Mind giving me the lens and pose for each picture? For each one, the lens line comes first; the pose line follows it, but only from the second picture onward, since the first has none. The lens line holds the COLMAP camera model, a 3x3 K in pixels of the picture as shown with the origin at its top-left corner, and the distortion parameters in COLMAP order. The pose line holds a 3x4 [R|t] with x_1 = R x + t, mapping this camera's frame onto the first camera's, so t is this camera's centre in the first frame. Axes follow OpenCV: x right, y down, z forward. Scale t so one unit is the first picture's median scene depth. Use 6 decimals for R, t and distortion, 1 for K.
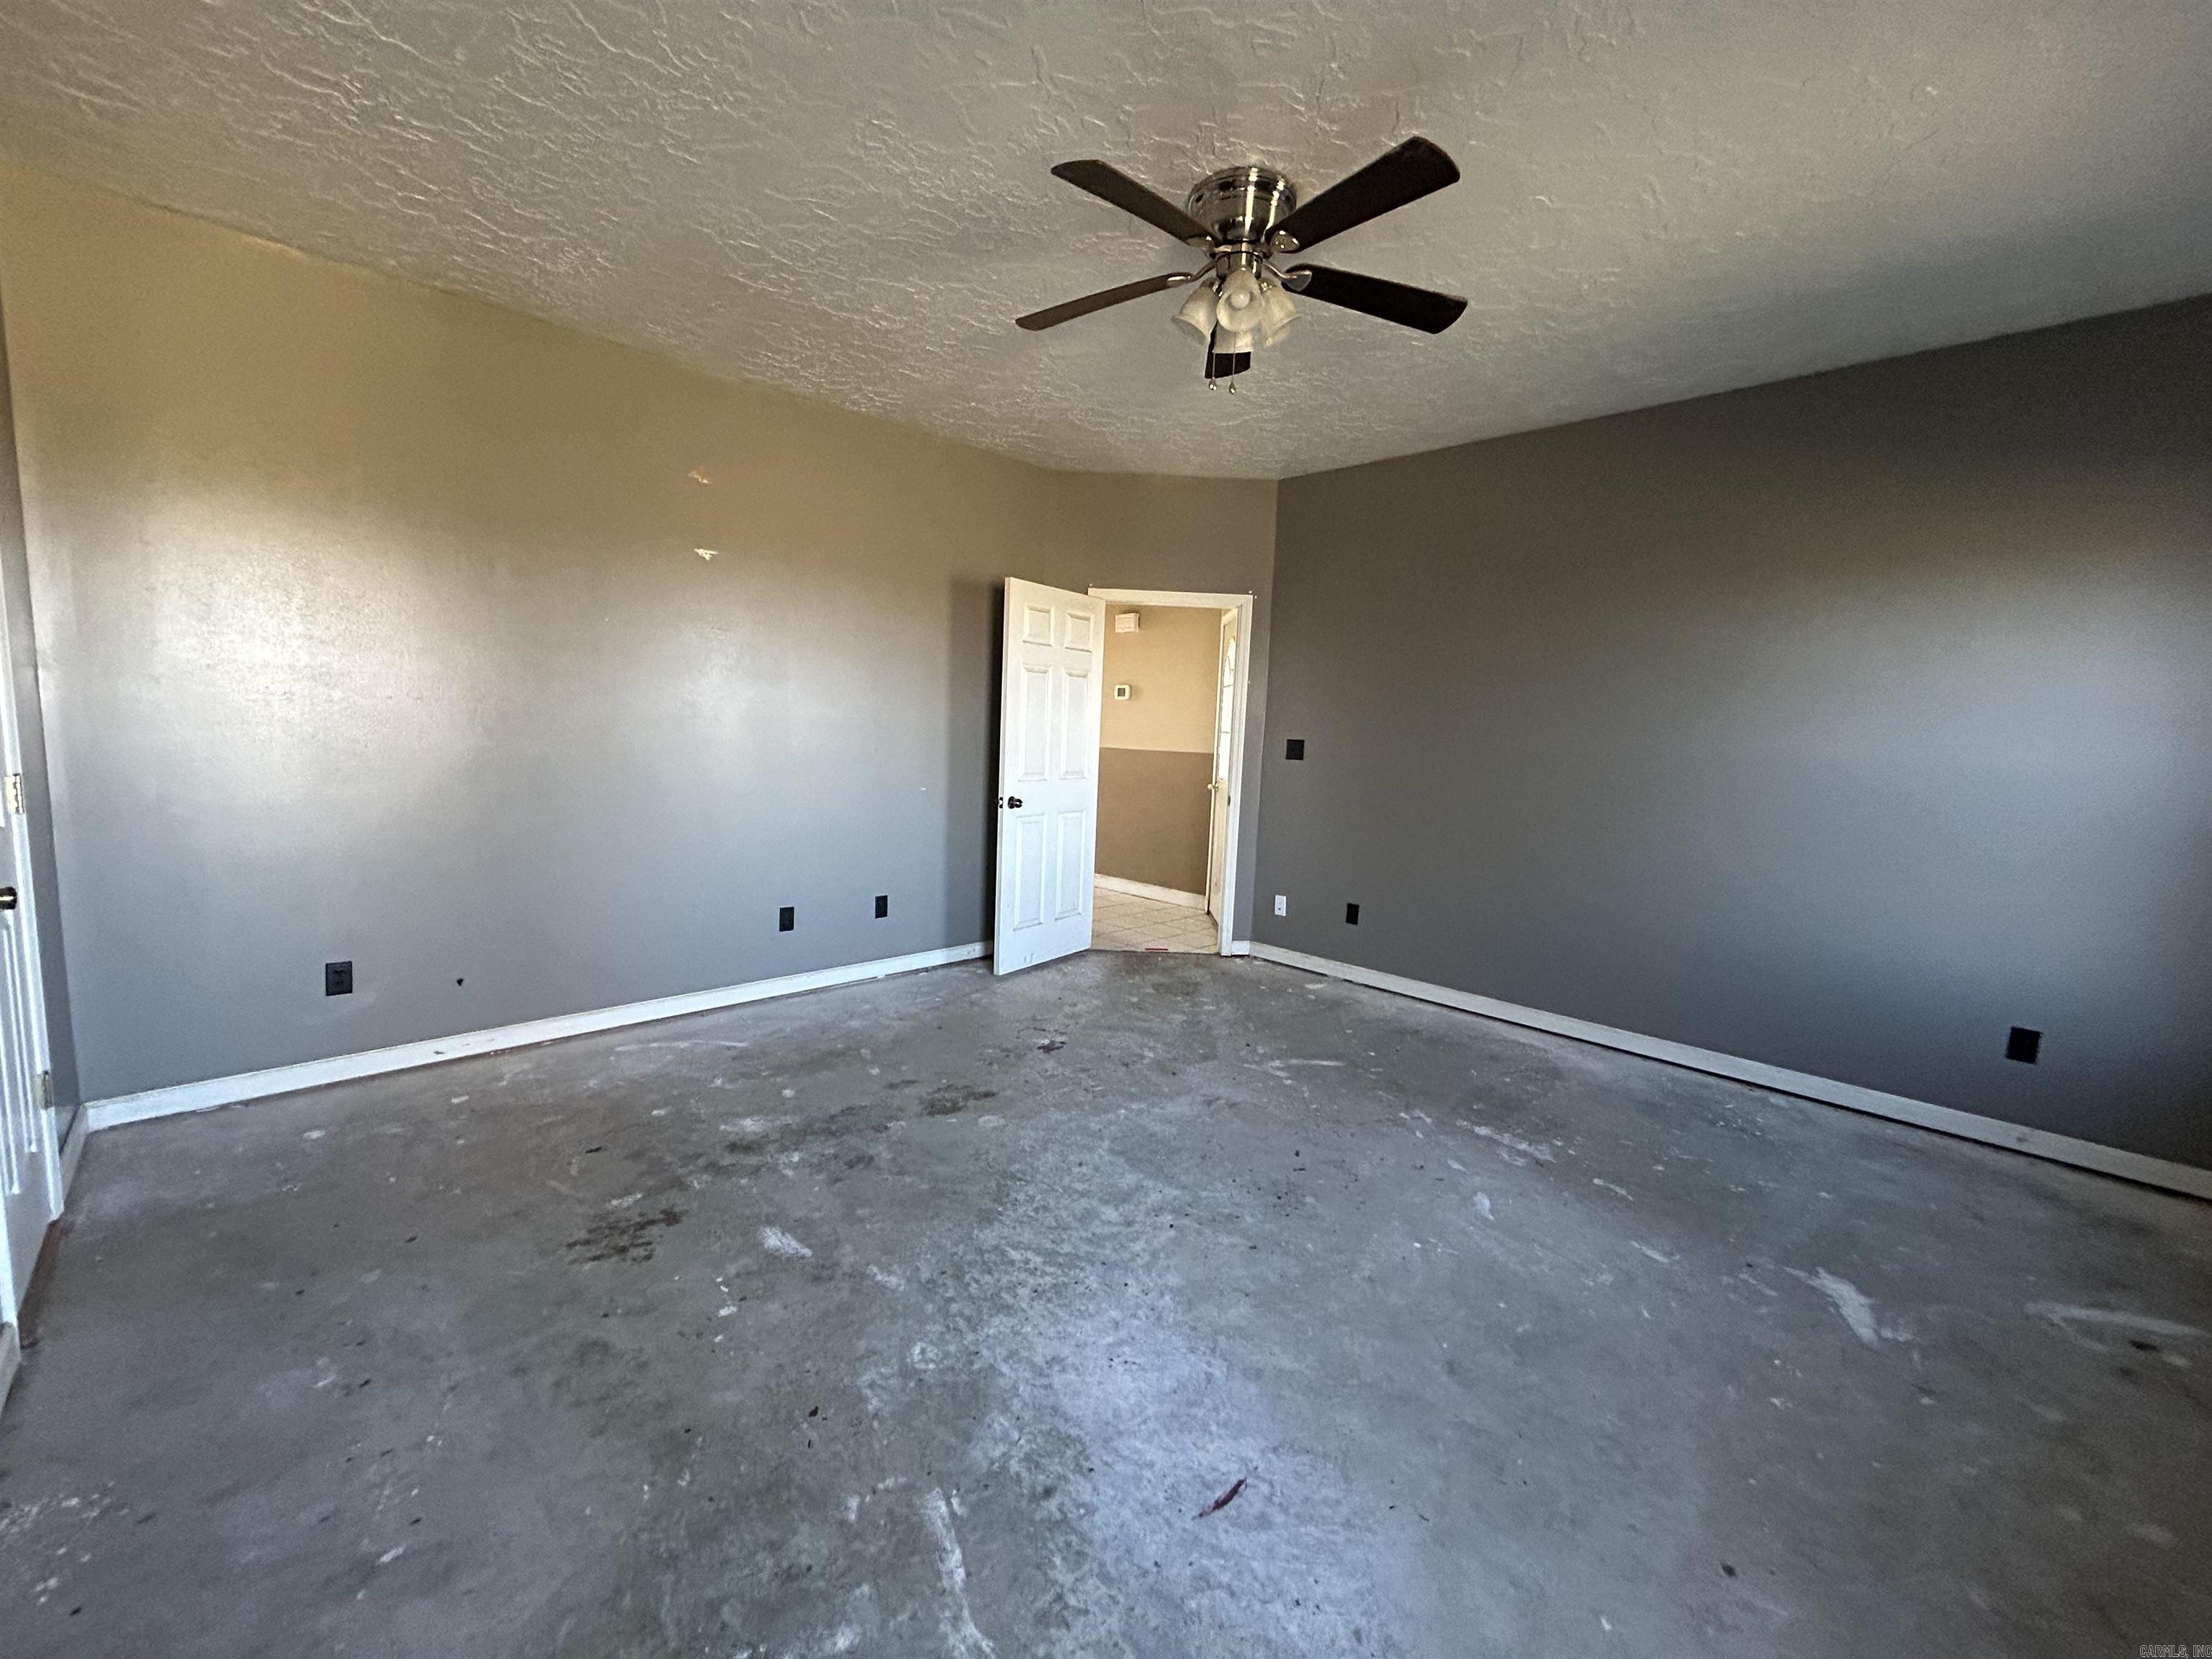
lens RADIAL K [[889.7, 0, 1098.2], [0, 889.7, 823.2], [0, 0, 1]] dist [0.005860, 0.000644]
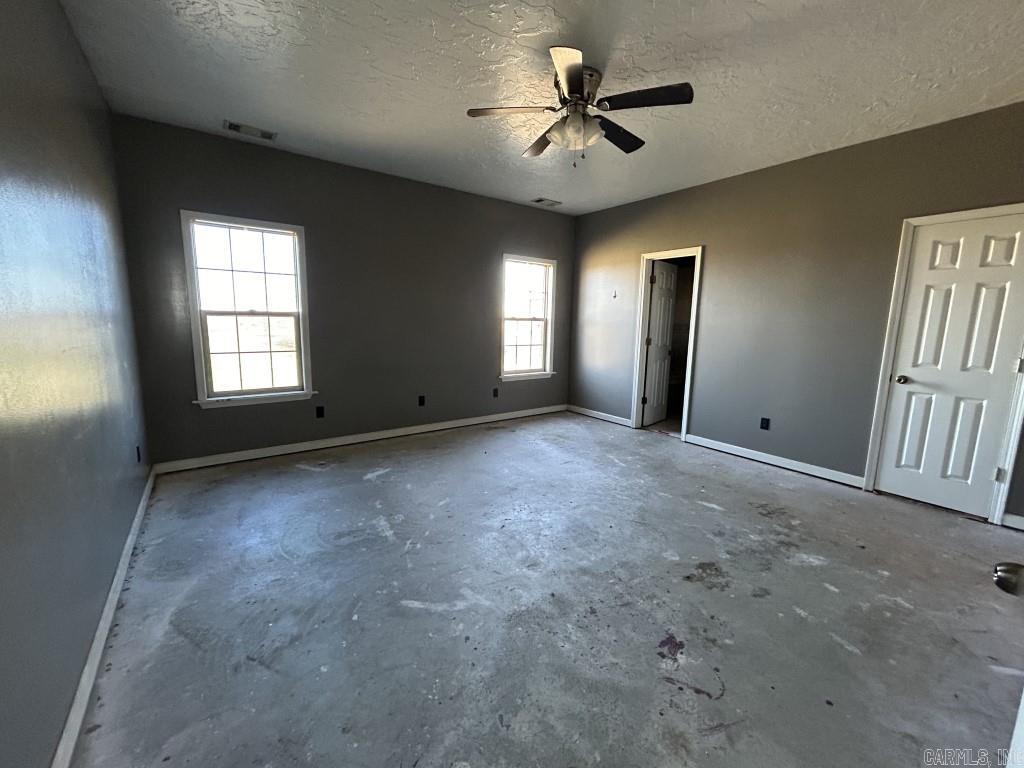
lens RADIAL K [[411.9, 0, 508.4], [0, 411.9, 381.1], [0, 0, 1]] dist [0.005860, 0.000644]
pose [[-0.988379, -0.074837, 0.132315, 0.116802], [-0.037339, 0.963276, 0.265905, -0.200568], [-0.147355, 0.257874, -0.954876, 1.864867]]
